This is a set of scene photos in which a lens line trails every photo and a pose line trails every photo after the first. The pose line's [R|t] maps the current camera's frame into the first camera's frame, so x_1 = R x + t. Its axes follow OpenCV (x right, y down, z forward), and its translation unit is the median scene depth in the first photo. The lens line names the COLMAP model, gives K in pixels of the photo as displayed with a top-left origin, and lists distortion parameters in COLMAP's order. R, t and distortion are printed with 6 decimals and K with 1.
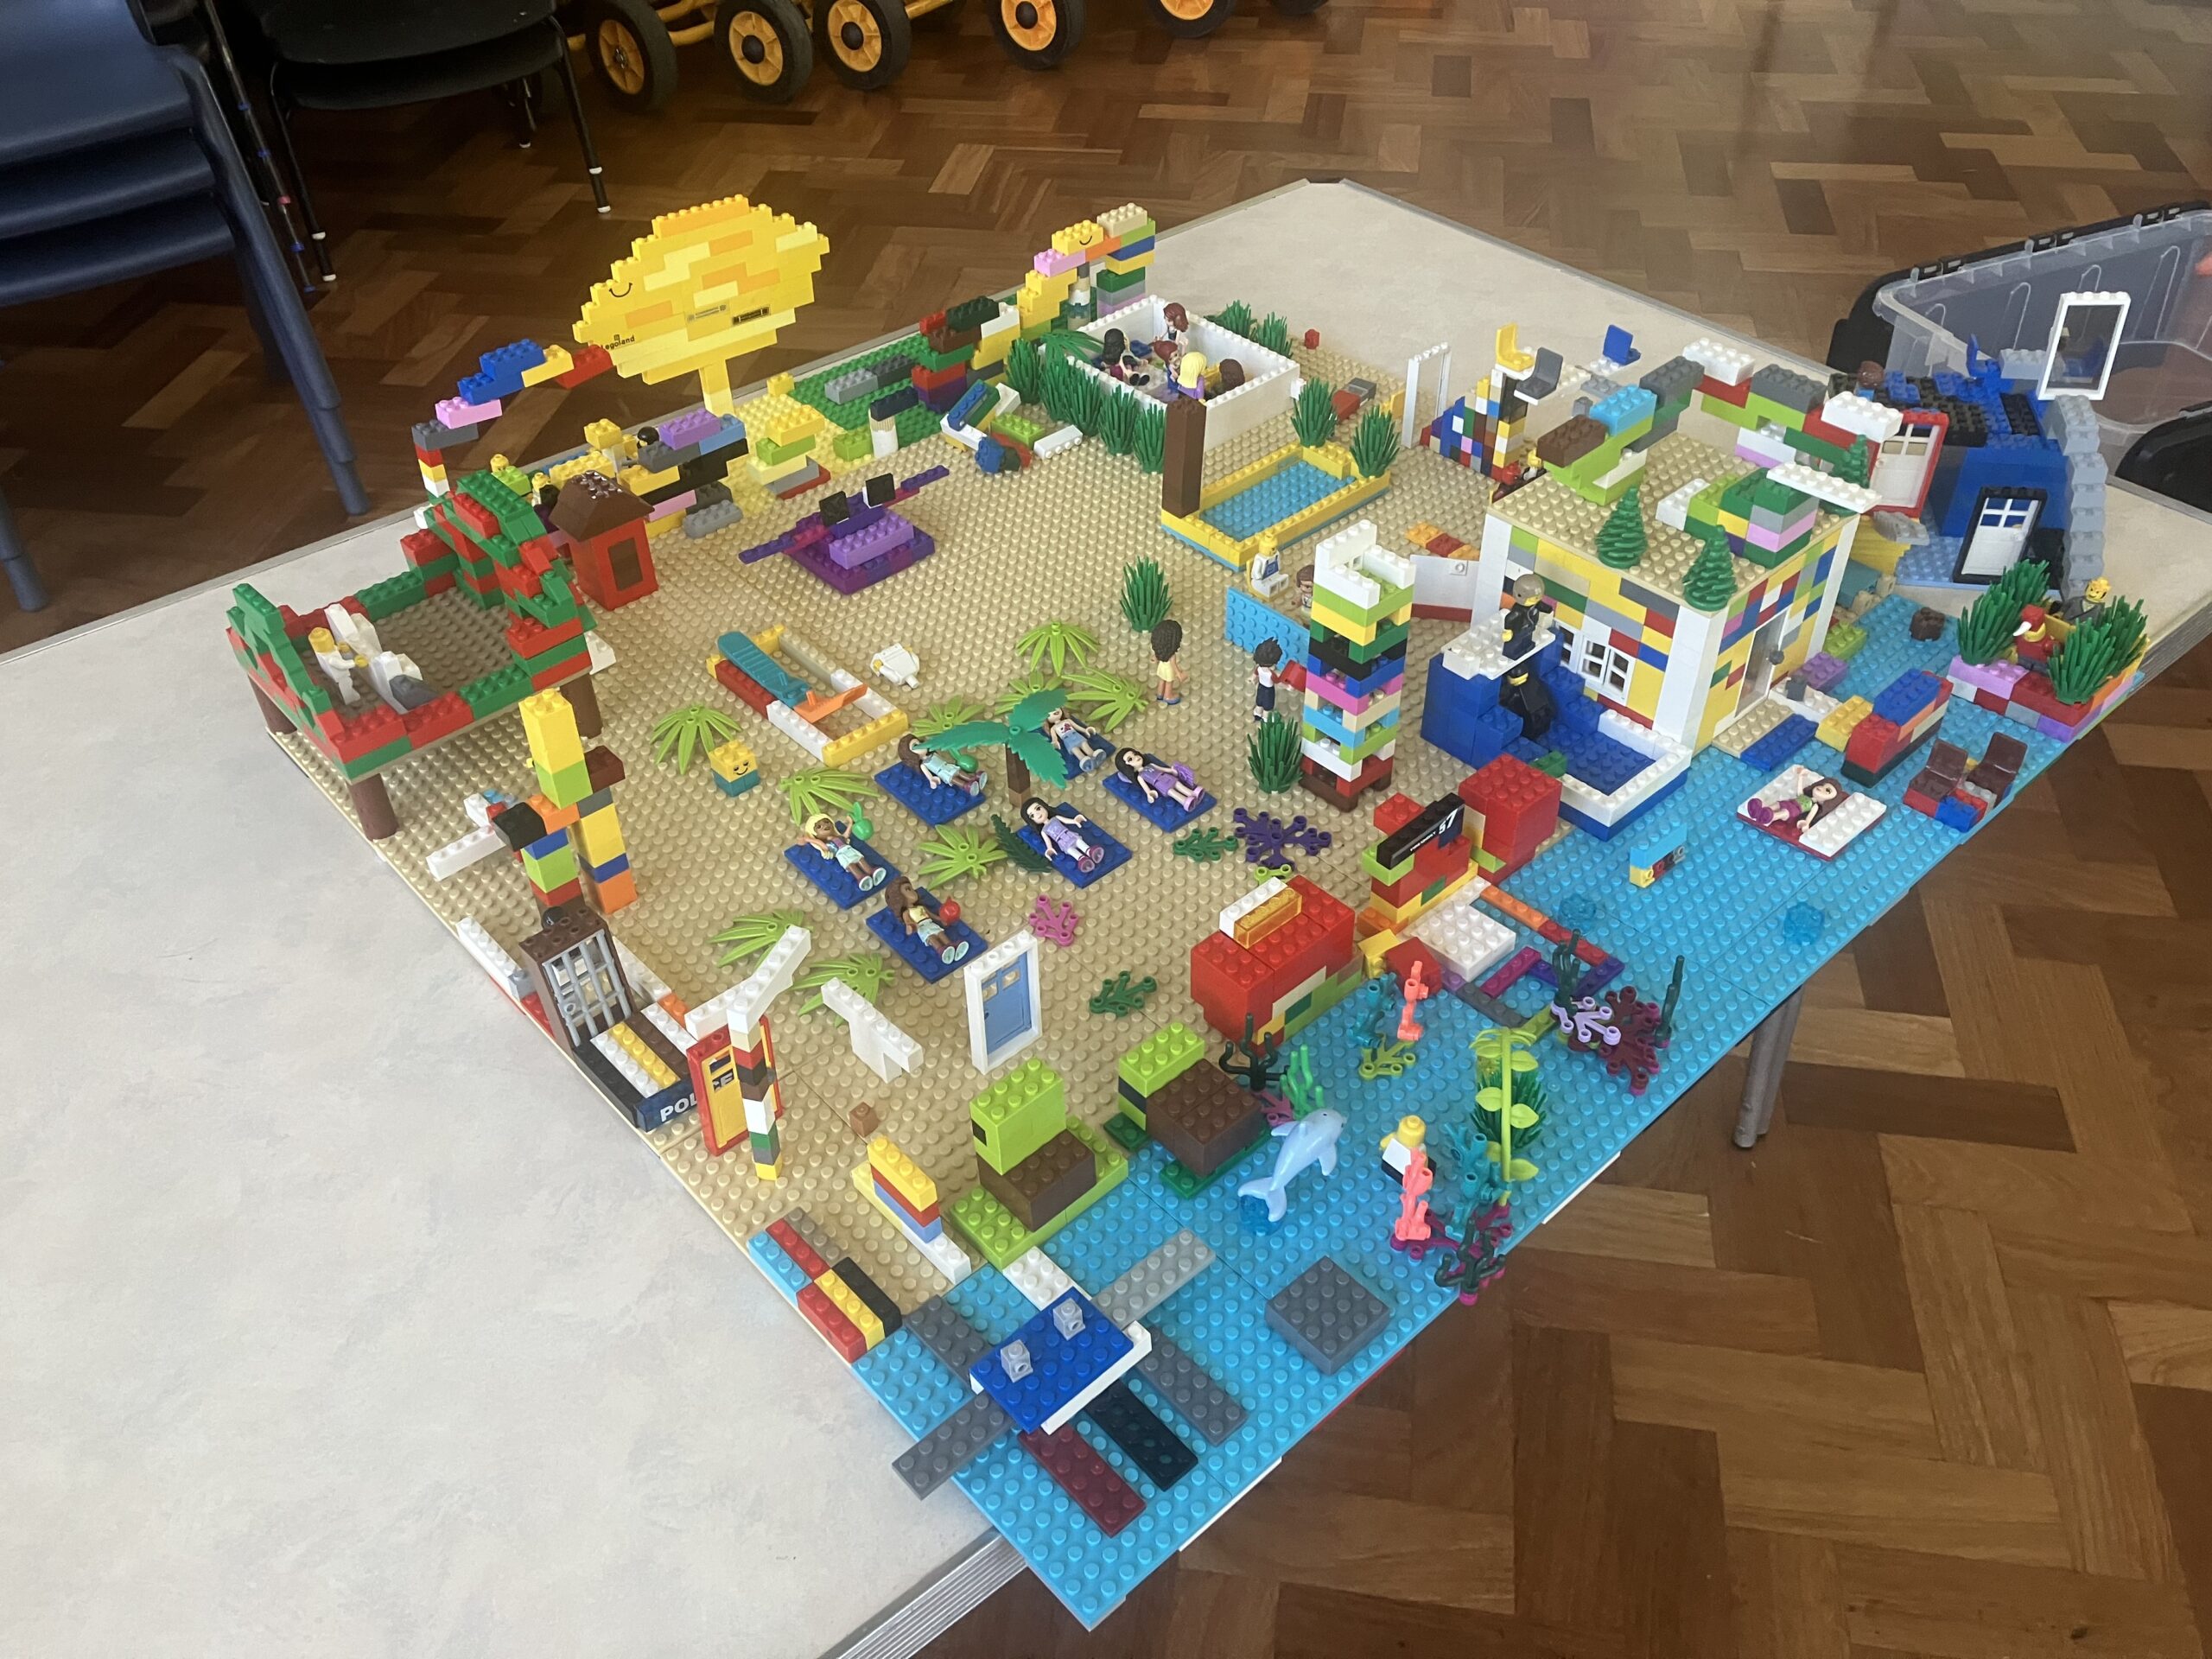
lens RADIAL K [[1808.9, 0, 1099.0], [0, 1808.9, 813.3], [0, 0, 1]] dist [0.026566, -0.026573]
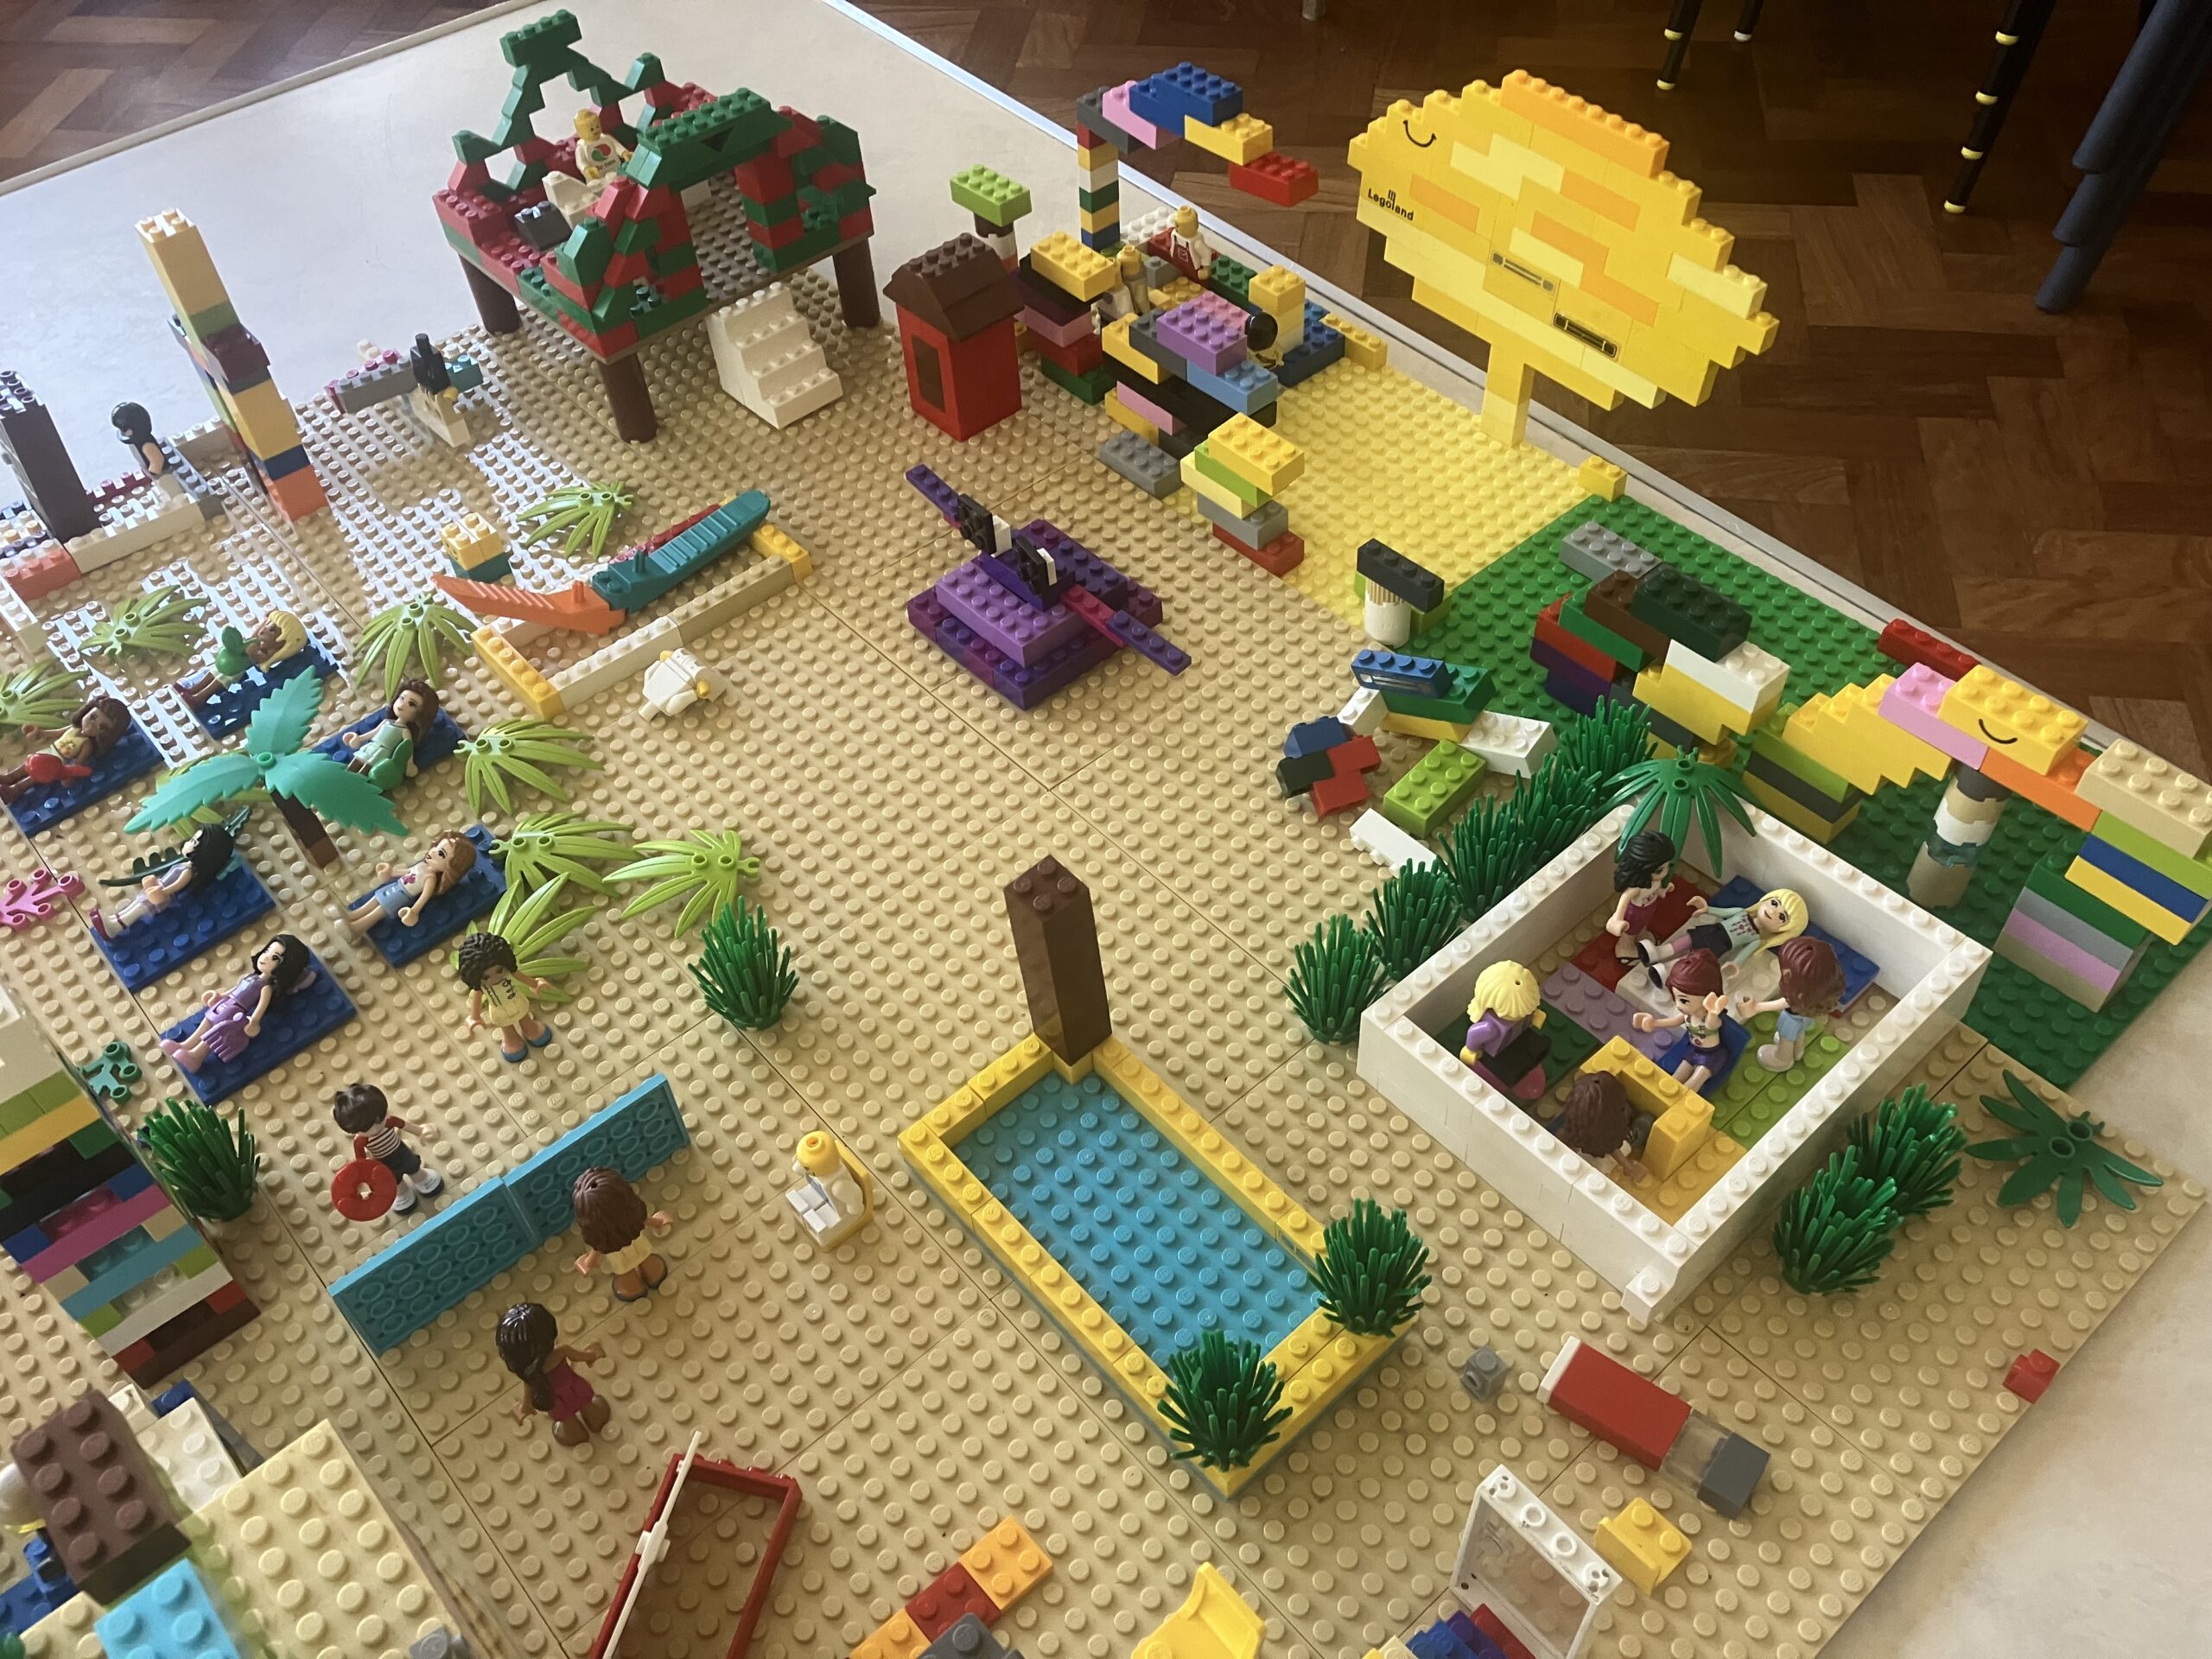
lens RADIAL K [[1808.9, 0, 1091.2], [0, 1808.9, 847.8], [0, 0, 1]] dist [0.026566, -0.026573]
pose [[-0.015146, 0.766382, -0.642207, 0.327691], [-0.609249, 0.502207, 0.613681, -0.510397], [0.792834, 0.400558, 0.459311, 0.793903]]
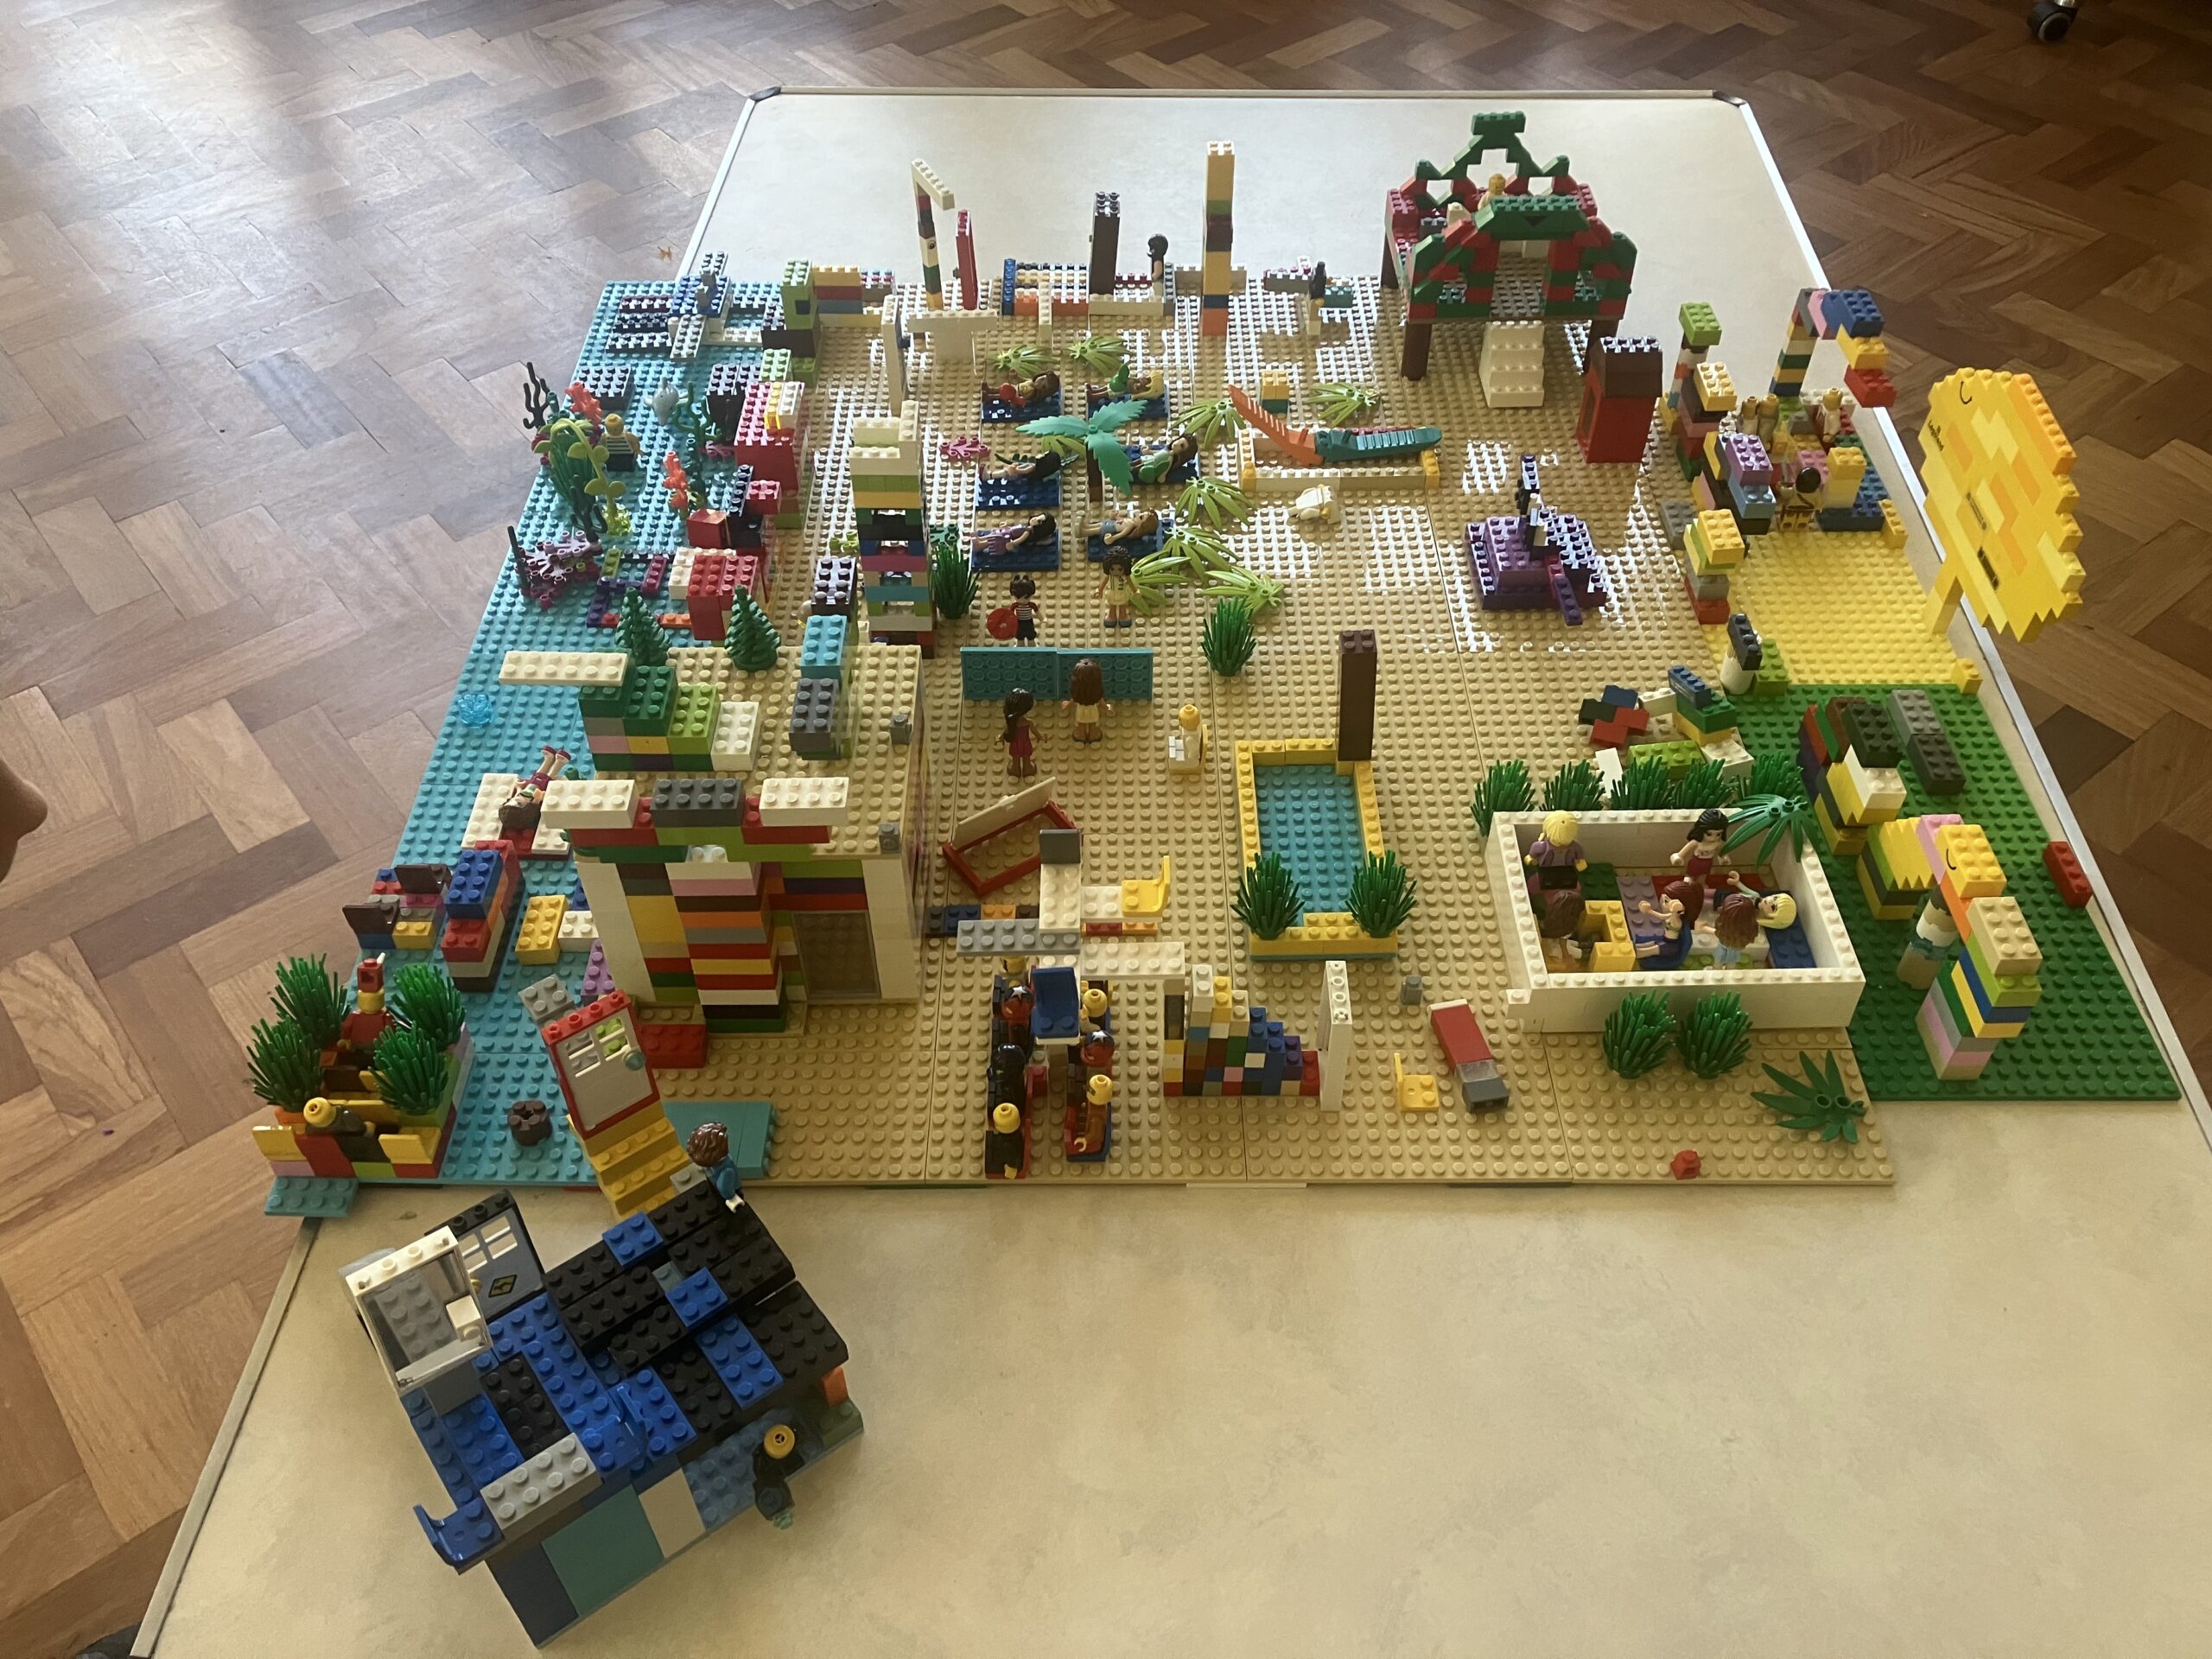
lens RADIAL K [[1808.9, 0, 1097.0], [0, 1808.9, 837.6], [0, 0, 1]] dist [0.026566, -0.026573]
pose [[-0.669027, 0.556010, -0.493210, 0.572692], [-0.462282, 0.208318, 0.861916, -0.846689], [0.581979, 0.804647, 0.117663, 0.901874]]
